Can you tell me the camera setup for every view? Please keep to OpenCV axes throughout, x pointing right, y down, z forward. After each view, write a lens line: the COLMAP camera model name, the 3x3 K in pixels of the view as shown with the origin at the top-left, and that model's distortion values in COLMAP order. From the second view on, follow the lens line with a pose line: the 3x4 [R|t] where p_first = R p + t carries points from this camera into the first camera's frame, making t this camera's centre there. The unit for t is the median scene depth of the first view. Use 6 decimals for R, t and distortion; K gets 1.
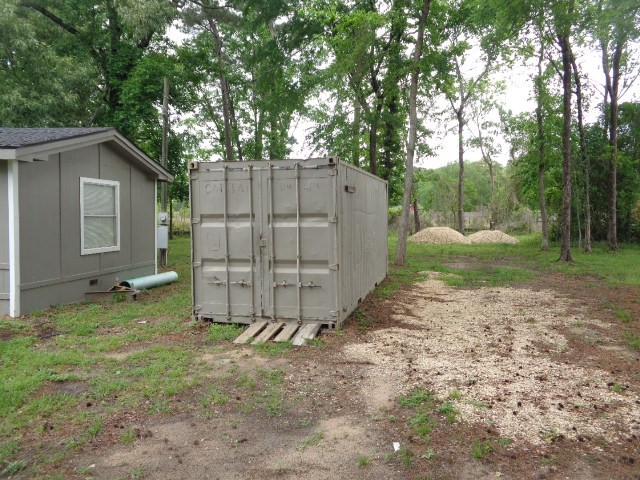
lens RADIAL K [[479.8, 0, 320.0], [0, 479.8, 240.0], [0, 0, 1]] dist [-0.004401, 0.005035]
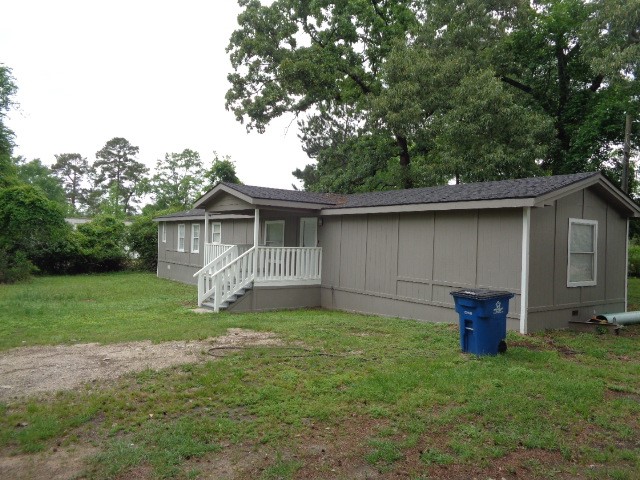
lens RADIAL K [[479.8, 0, 320.0], [0, 479.8, 240.0], [0, 0, 1]] dist [-0.004401, 0.005035]
pose [[0.713688, -0.005256, -0.700444, -0.119139], [-0.049207, 0.997125, -0.057620, 0.013795], [0.698733, 0.075590, 0.711377, -0.199291]]
